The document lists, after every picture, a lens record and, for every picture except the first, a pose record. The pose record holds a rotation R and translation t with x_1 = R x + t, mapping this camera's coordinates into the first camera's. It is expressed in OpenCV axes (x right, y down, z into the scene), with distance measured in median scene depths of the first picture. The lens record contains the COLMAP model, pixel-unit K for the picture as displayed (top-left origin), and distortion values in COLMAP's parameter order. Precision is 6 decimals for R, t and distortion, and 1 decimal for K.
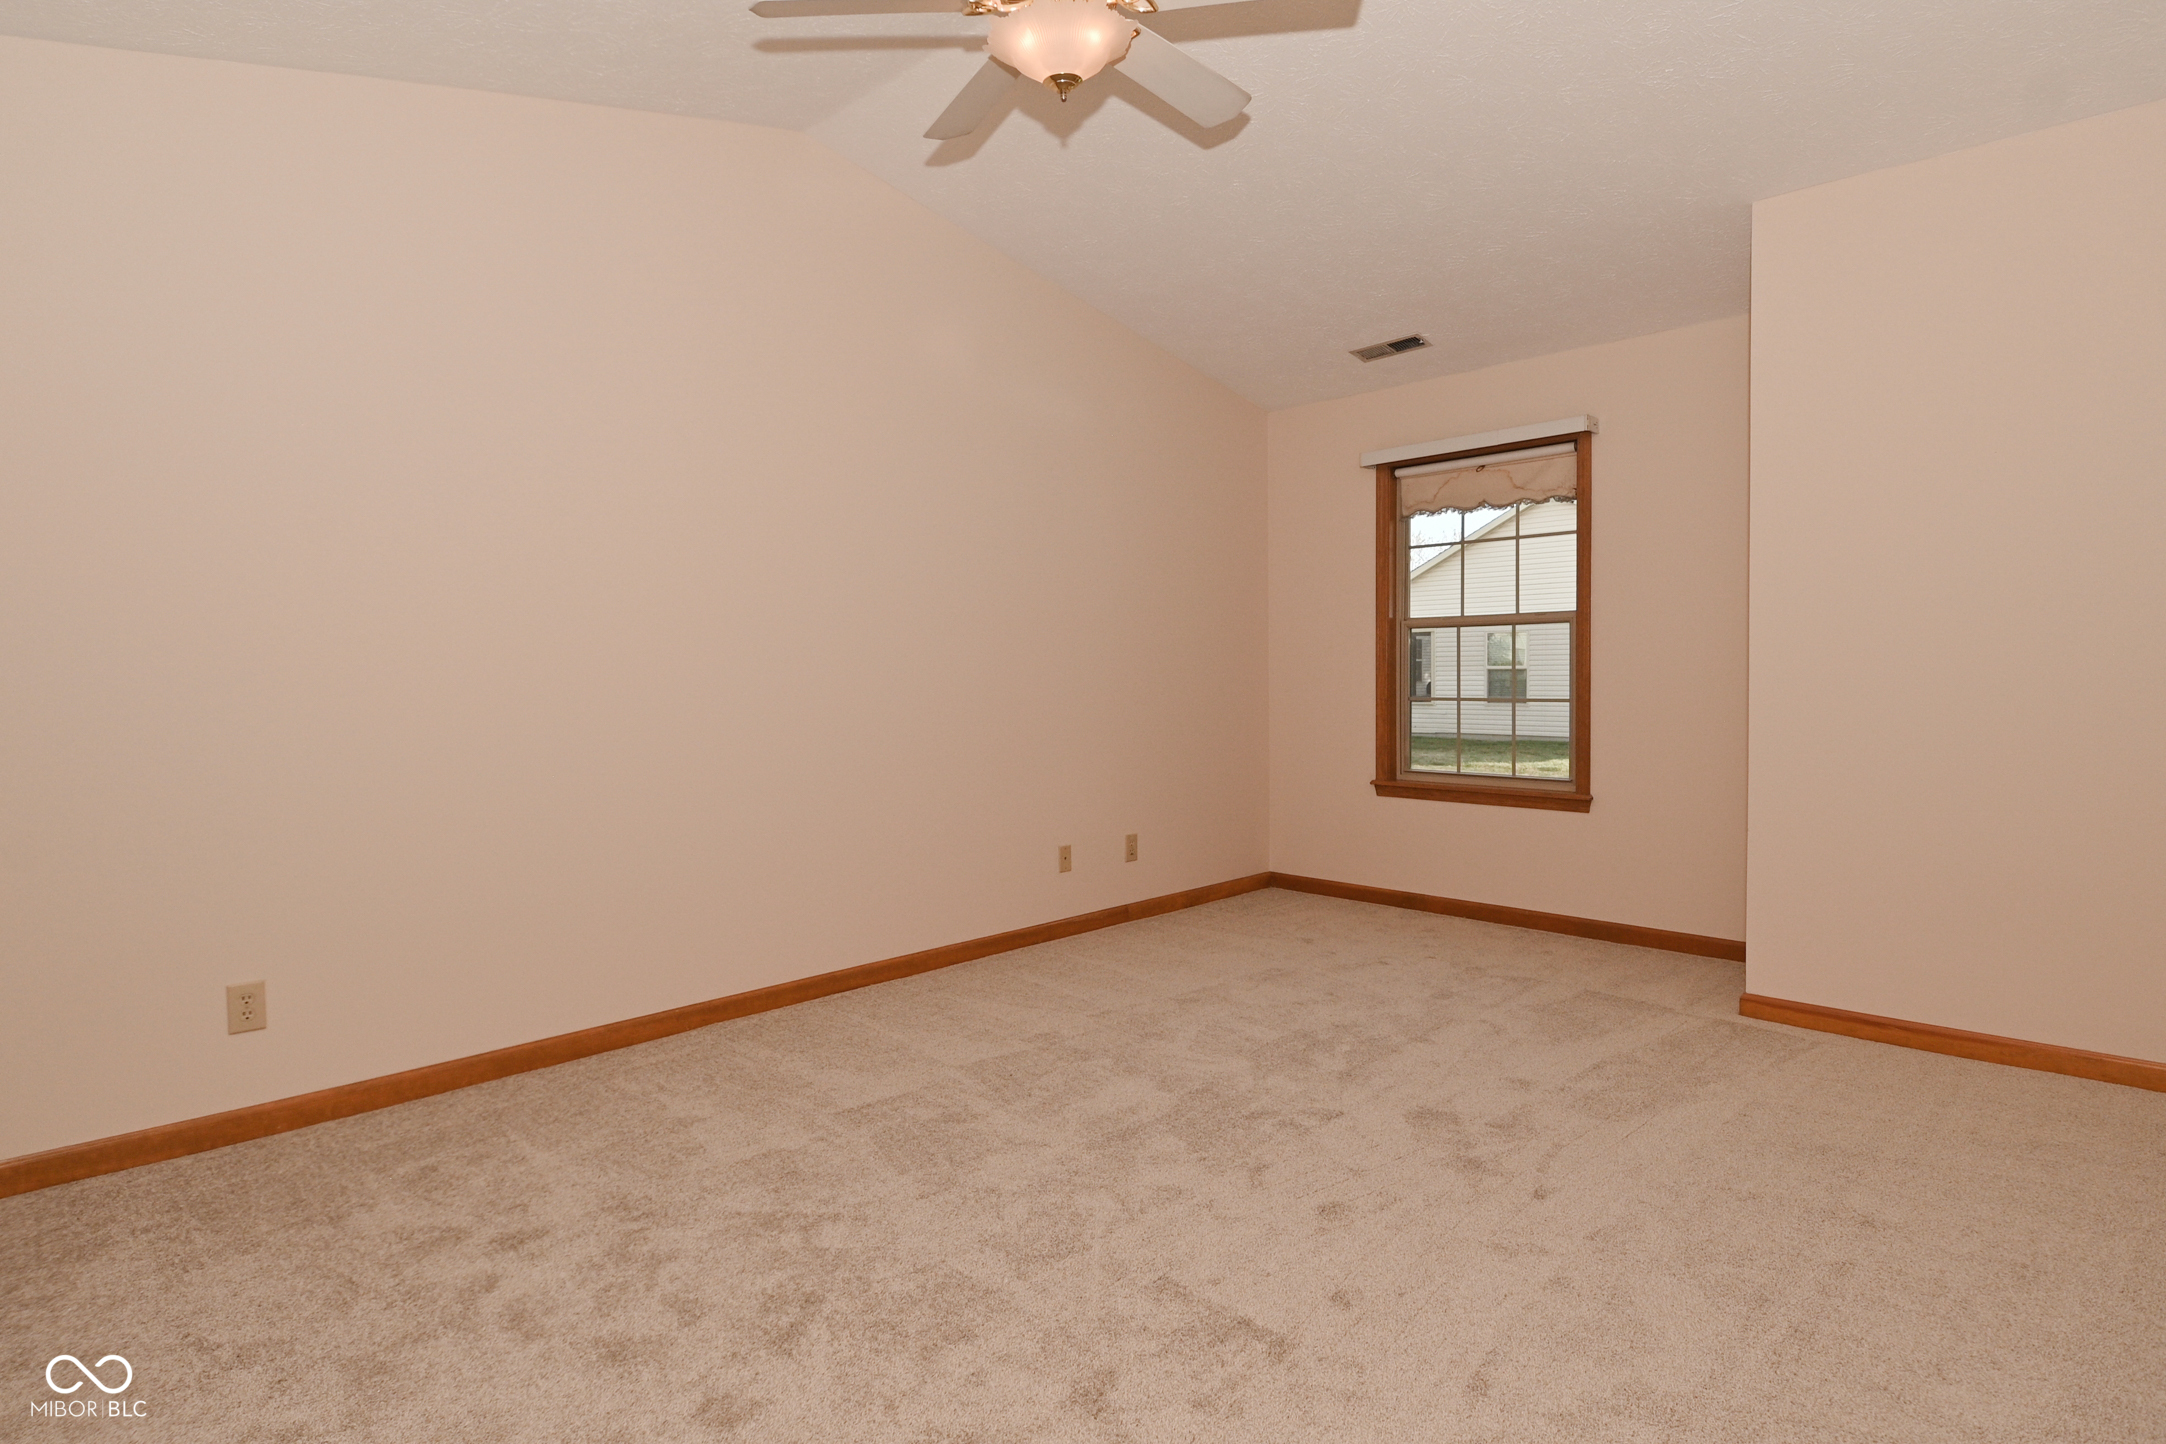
lens RADIAL K [[1206.7, 0, 1181.0], [0, 1206.7, 717.7], [0, 0, 1]] dist [0.031570, -0.052674]
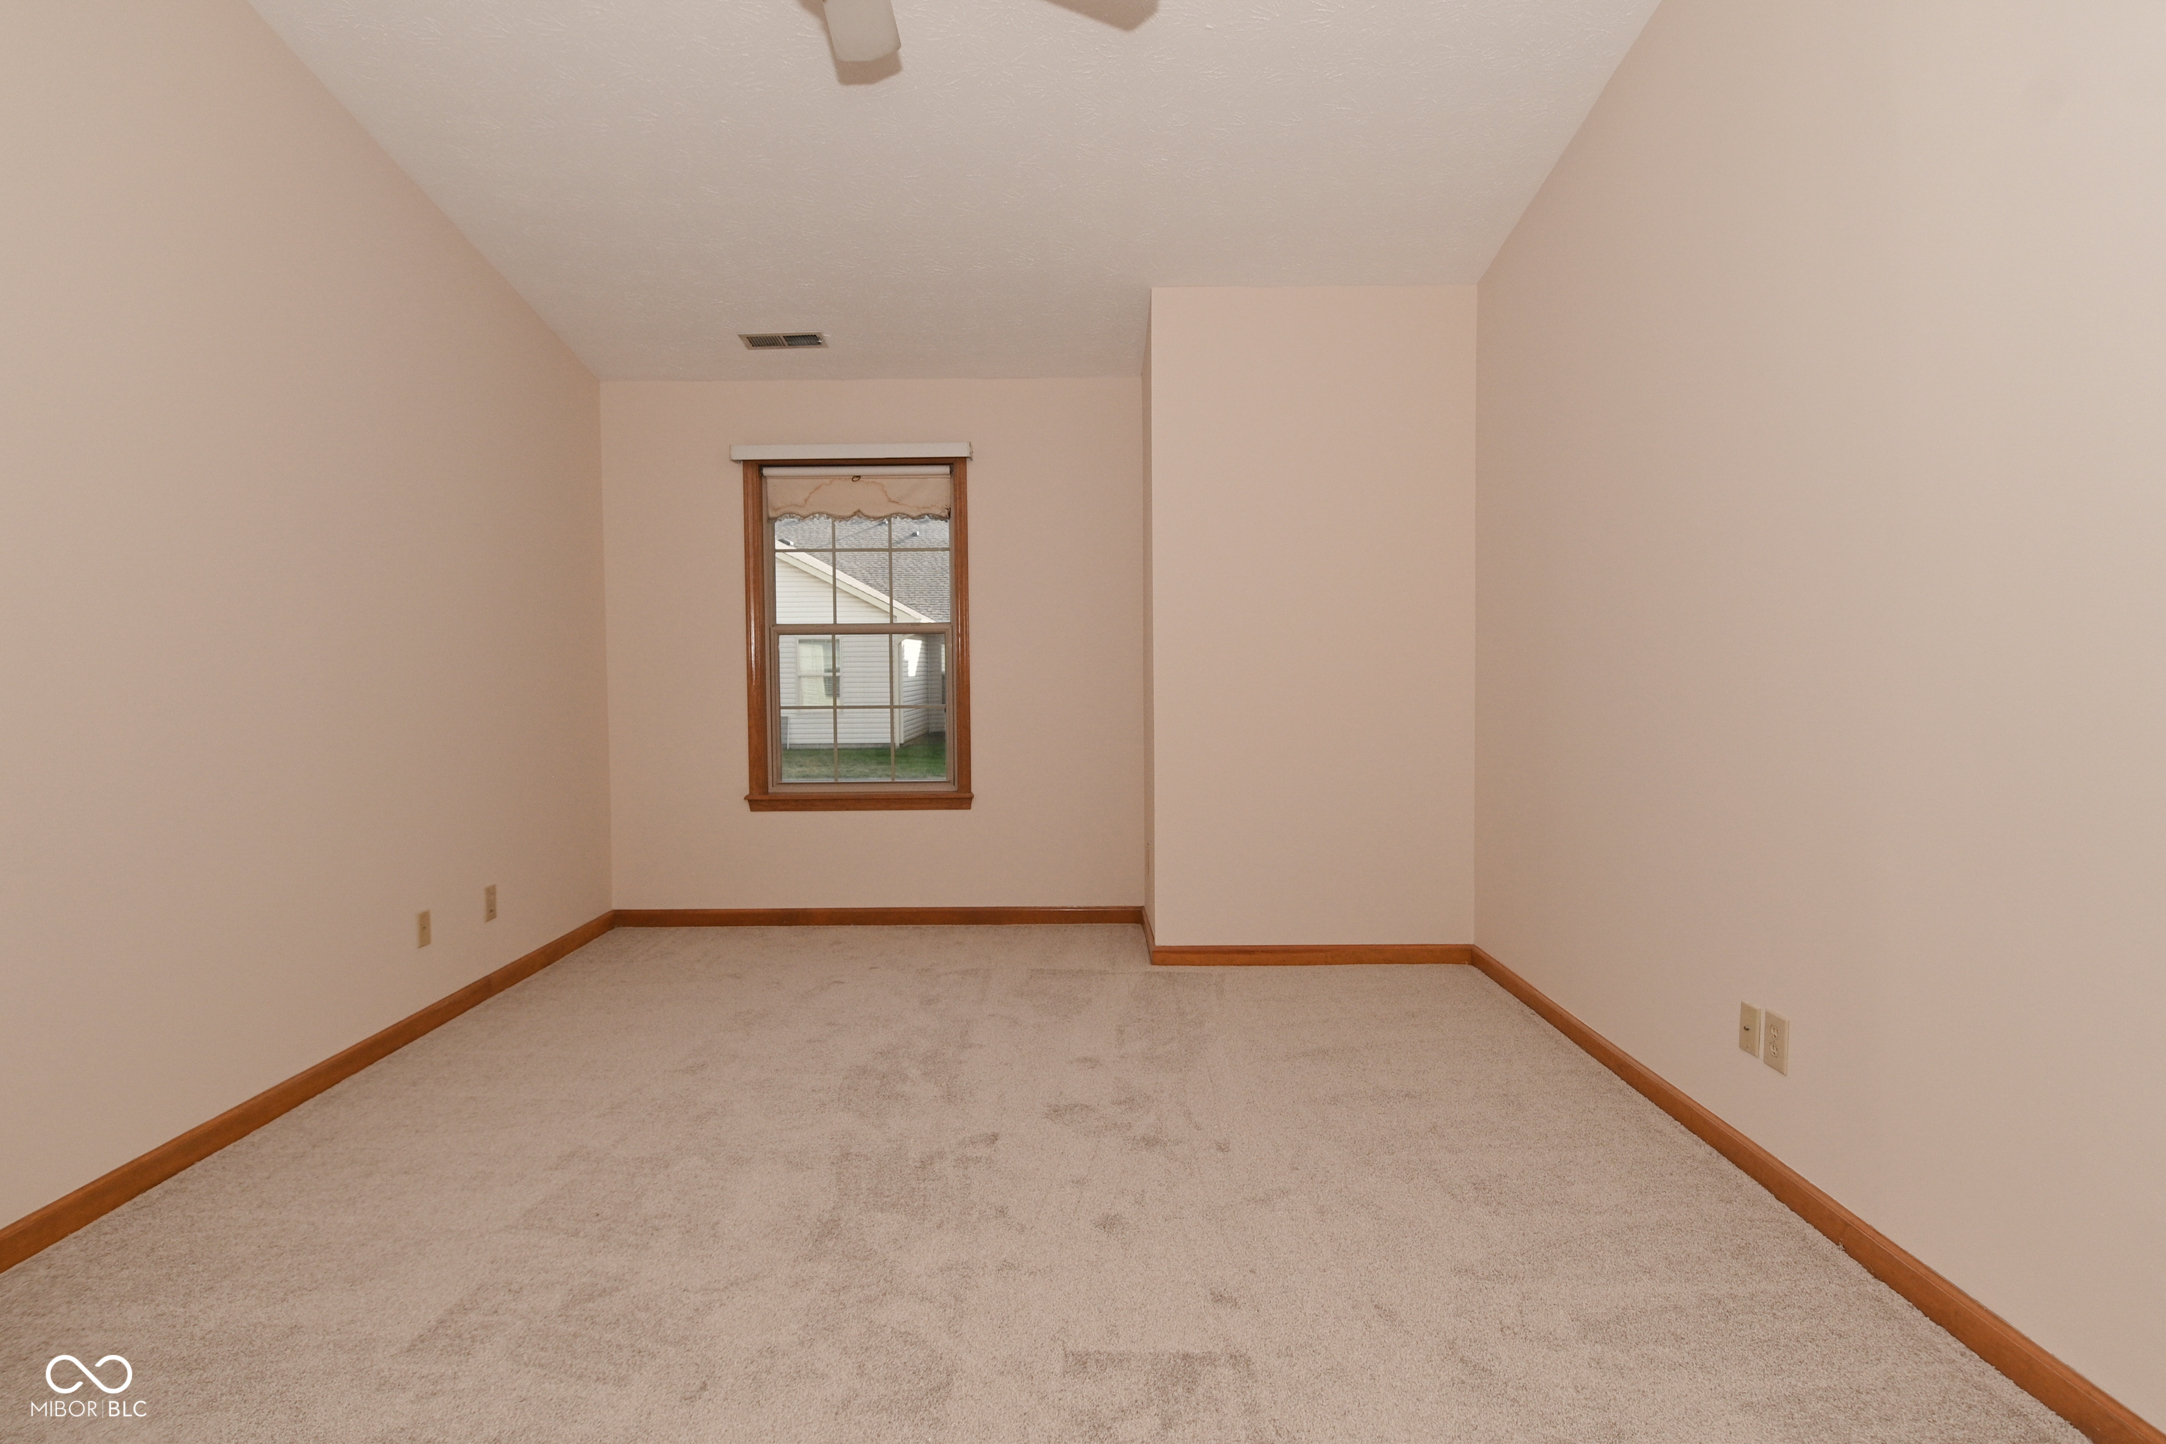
lens RADIAL K [[1140.7, 0, 1083.0], [0, 1140.7, 722.0], [0, 0, 1]] dist [0.023171, -0.031849]
pose [[0.701912, -0.027426, 0.711735, -0.319344], [0.029274, 0.999525, 0.009645, -0.006928], [-0.711662, 0.014066, 0.702381, 0.208688]]
